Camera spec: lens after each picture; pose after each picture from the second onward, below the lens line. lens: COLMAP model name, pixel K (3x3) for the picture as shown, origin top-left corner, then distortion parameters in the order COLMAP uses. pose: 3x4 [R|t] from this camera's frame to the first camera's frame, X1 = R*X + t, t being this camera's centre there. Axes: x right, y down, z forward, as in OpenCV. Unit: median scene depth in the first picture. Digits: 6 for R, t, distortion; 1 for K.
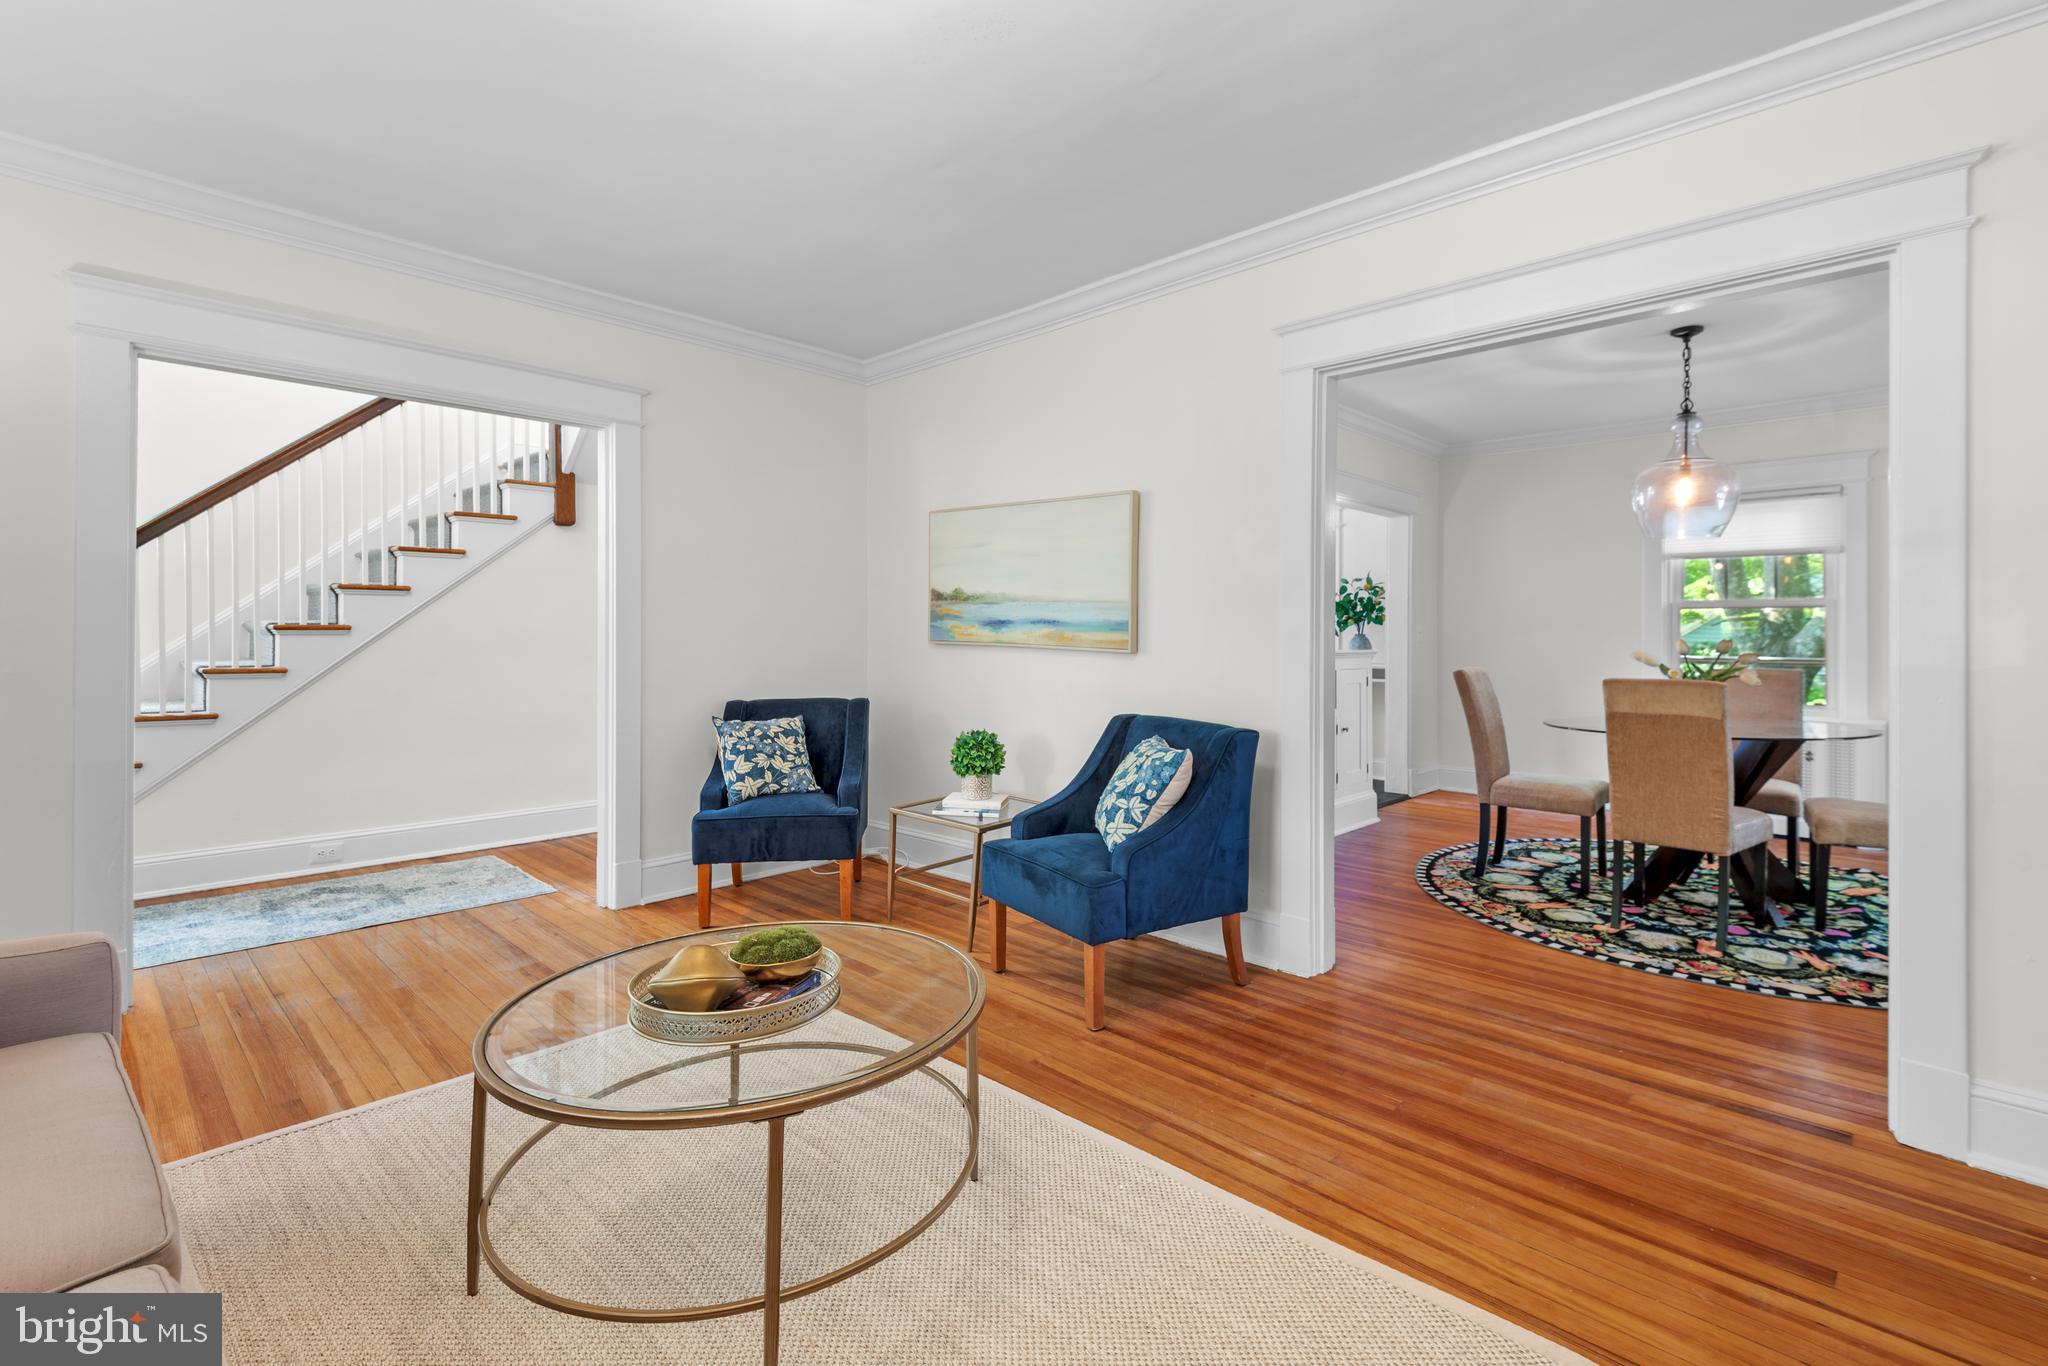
lens RADIAL K [[932.5, 0, 1034.5], [0, 932.5, 634.2], [0, 0, 1]] dist [0.003984, 0.000315]
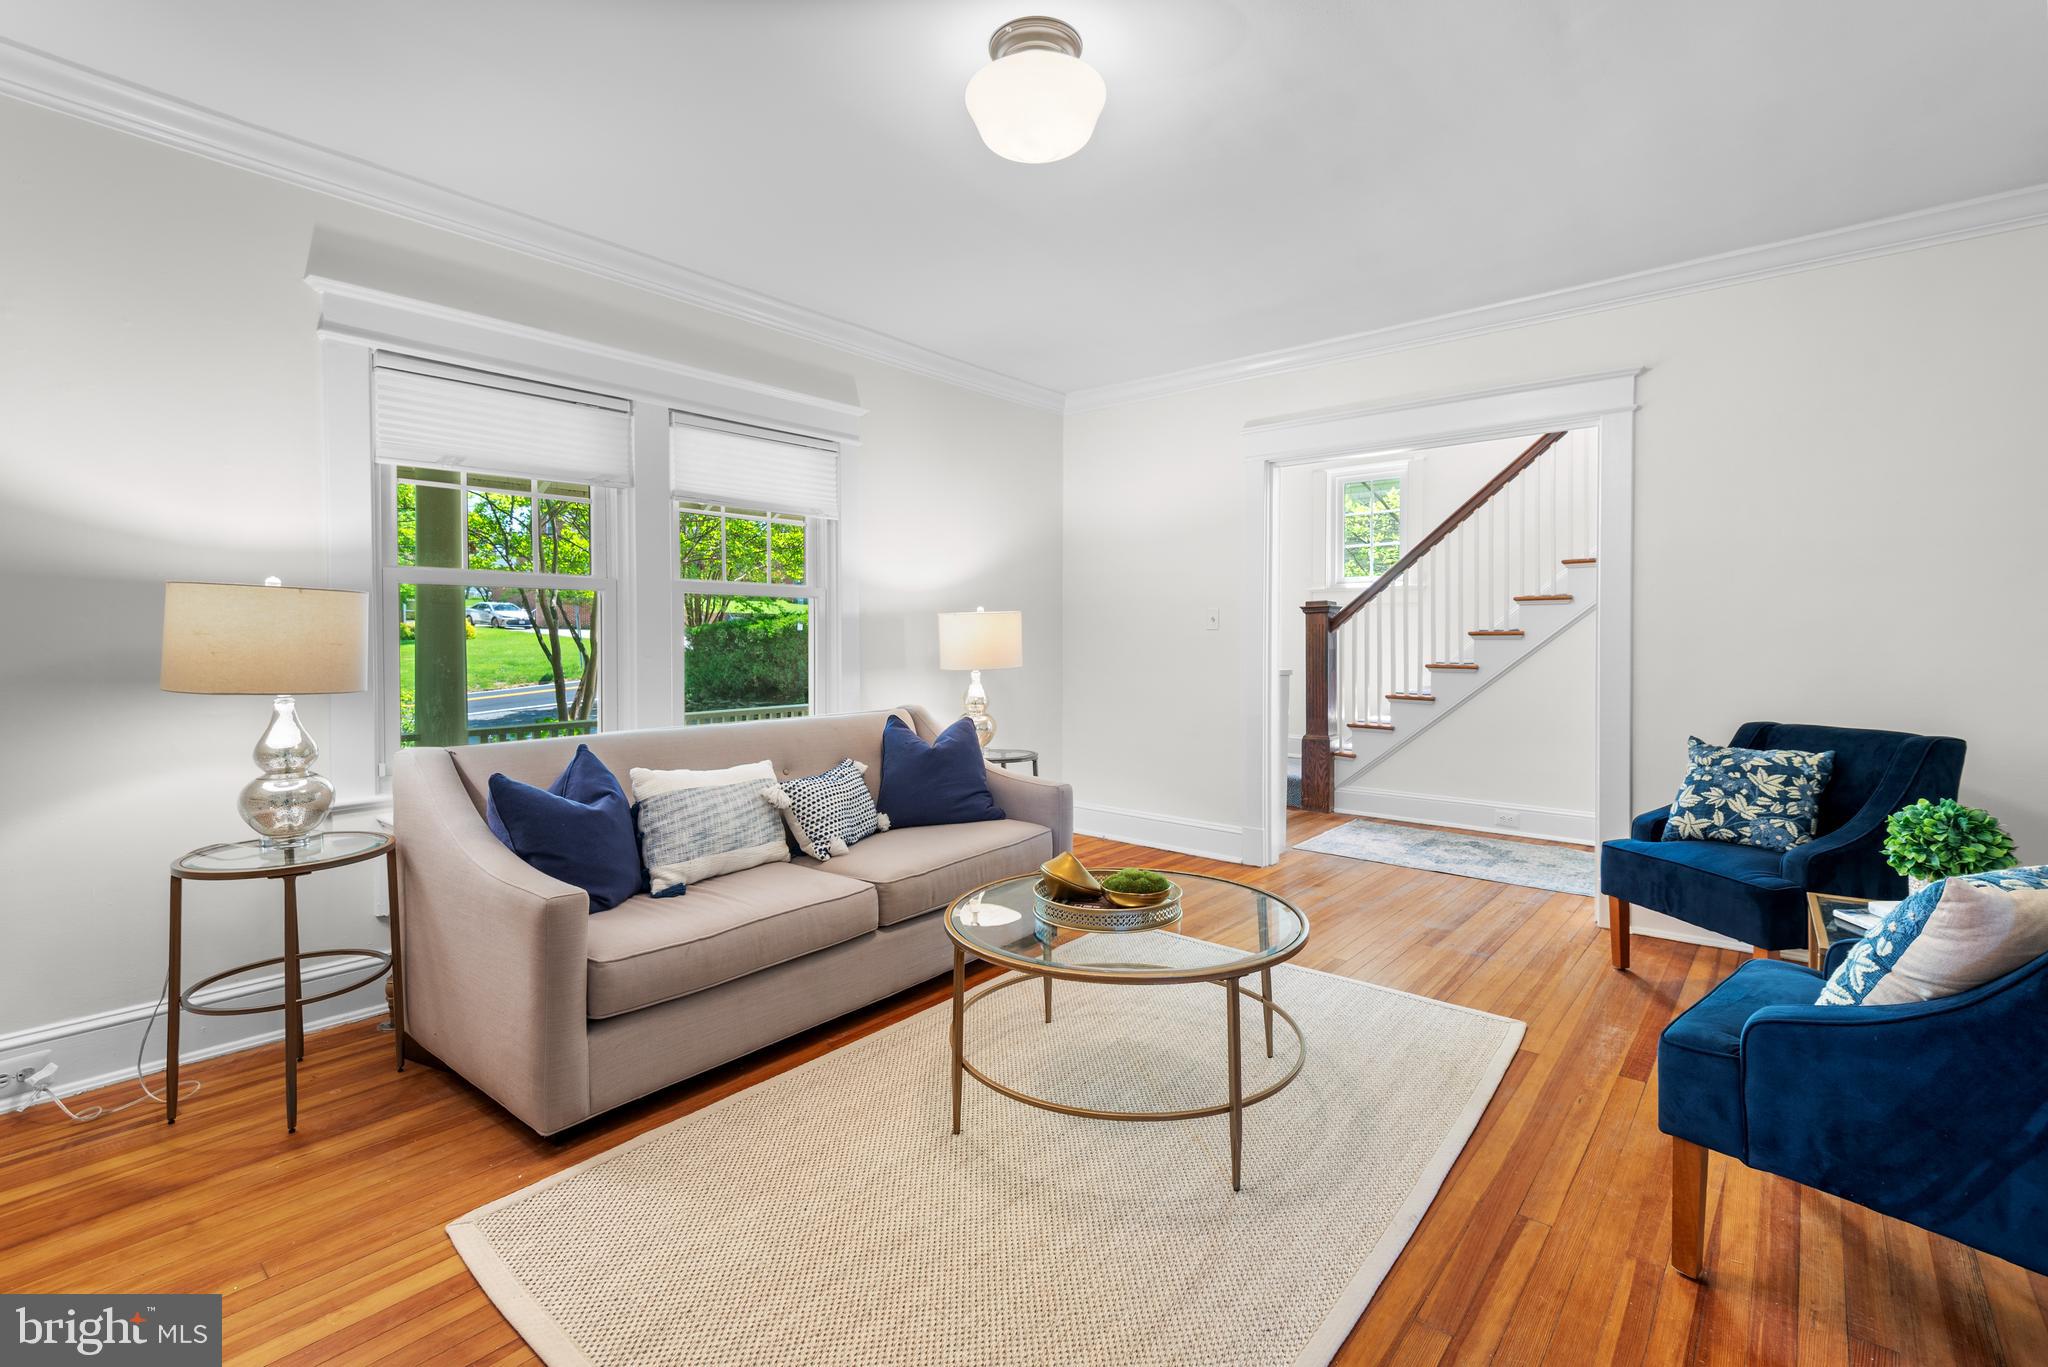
lens RADIAL K [[899.5, 0, 1026.2], [0, 899.5, 640.6], [0, 0, 1]] dist [0.000320, -0.000206]
pose [[0.055266, 0.003052, -0.998467, 0.447083], [-0.004833, 0.999984, 0.002789, 0.002485], [0.998460, 0.004672, 0.055280, 0.370396]]
